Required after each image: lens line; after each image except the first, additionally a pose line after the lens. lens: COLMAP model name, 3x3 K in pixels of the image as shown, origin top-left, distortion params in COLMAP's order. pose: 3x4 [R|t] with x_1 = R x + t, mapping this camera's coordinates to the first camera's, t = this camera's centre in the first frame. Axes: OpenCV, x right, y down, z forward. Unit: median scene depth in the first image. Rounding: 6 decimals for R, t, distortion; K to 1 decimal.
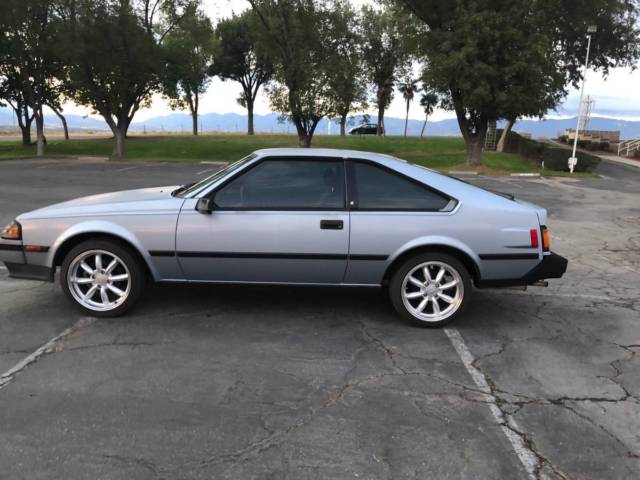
lens RADIAL K [[525.5, 0, 325.0], [0, 525.5, 245.7], [0, 0, 1]] dist [0.014983, -0.001547]
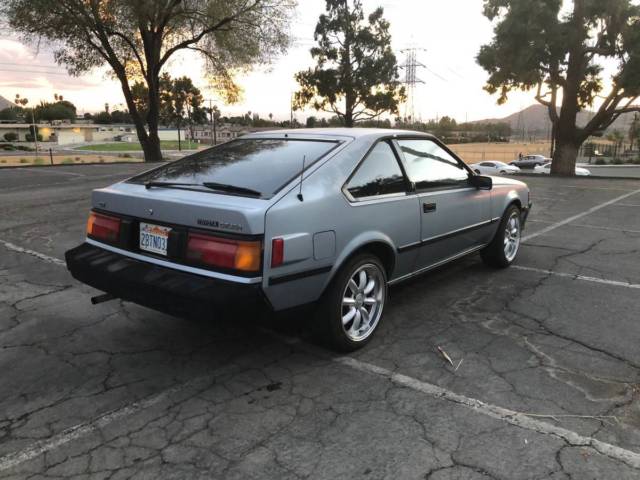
lens RADIAL K [[525.5, 0, 316.6], [0, 525.5, 240.1], [0, 0, 1]] dist [0.014983, -0.001547]
pose [[-0.633526, 0.121721, -0.764086, 0.159635], [-0.174626, 0.939573, 0.294464, -0.056670], [0.753757, 0.319980, -0.573988, 0.334767]]
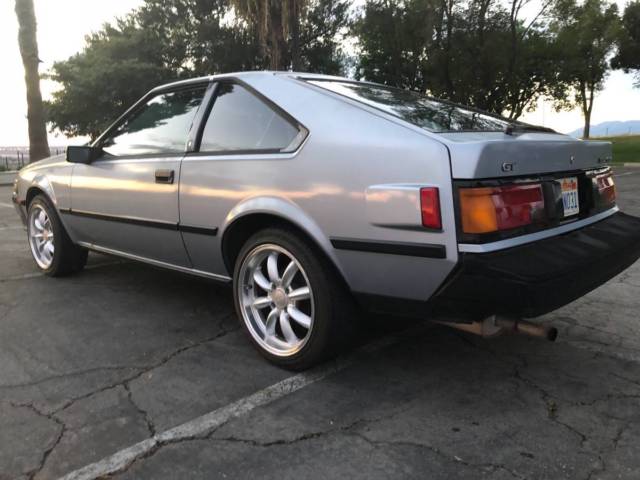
lens RADIAL K [[525.5, 0, 326.3], [0, 525.5, 240.1], [0, 0, 1]] dist [0.014983, -0.001547]
pose [[0.730102, 0.070526, -0.679689, 0.116517], [-0.093541, 0.995611, 0.002828, 0.003320], [0.676906, 0.061514, 0.733495, 0.118359]]
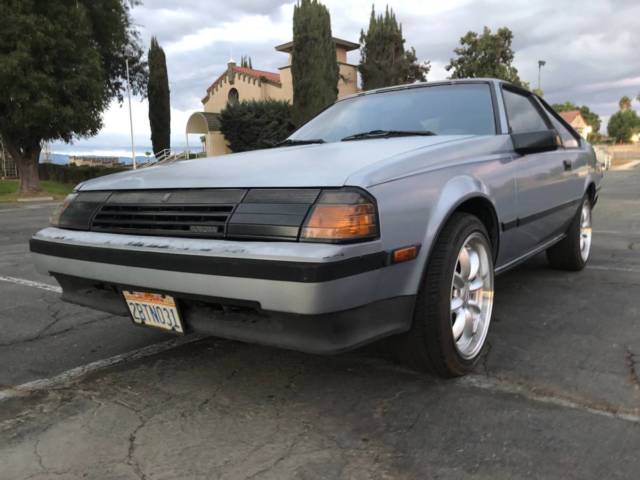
lens RADIAL K [[525.5, 0, 316.9], [0, 525.5, 238.1], [0, 0, 1]] dist [0.014983, -0.001547]
pose [[0.586444, -0.145532, 0.796809, -0.169365], [0.207150, 0.977959, 0.026158, -0.005777], [-0.783053, 0.149719, 0.603665, 0.152036]]
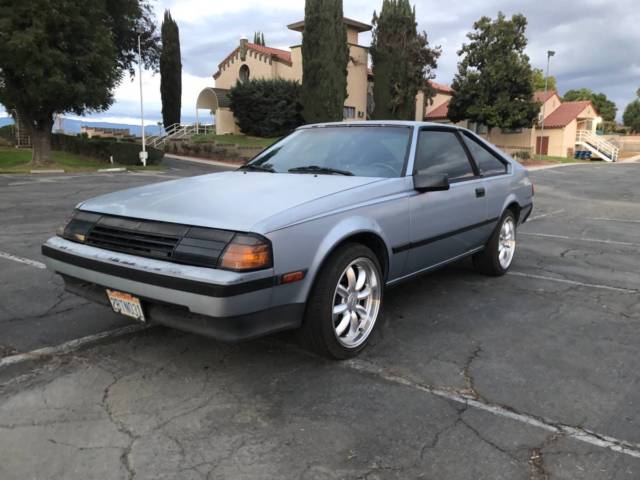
lens RADIAL K [[525.5, 0, 316.6], [0, 525.5, 238.0], [0, 0, 1]] dist [0.014983, -0.001547]
pose [[0.606148, -0.154167, 0.780268, -0.184888], [0.164482, 0.984124, 0.066668, -0.013629], [-0.778158, 0.087930, 0.621882, 0.114282]]
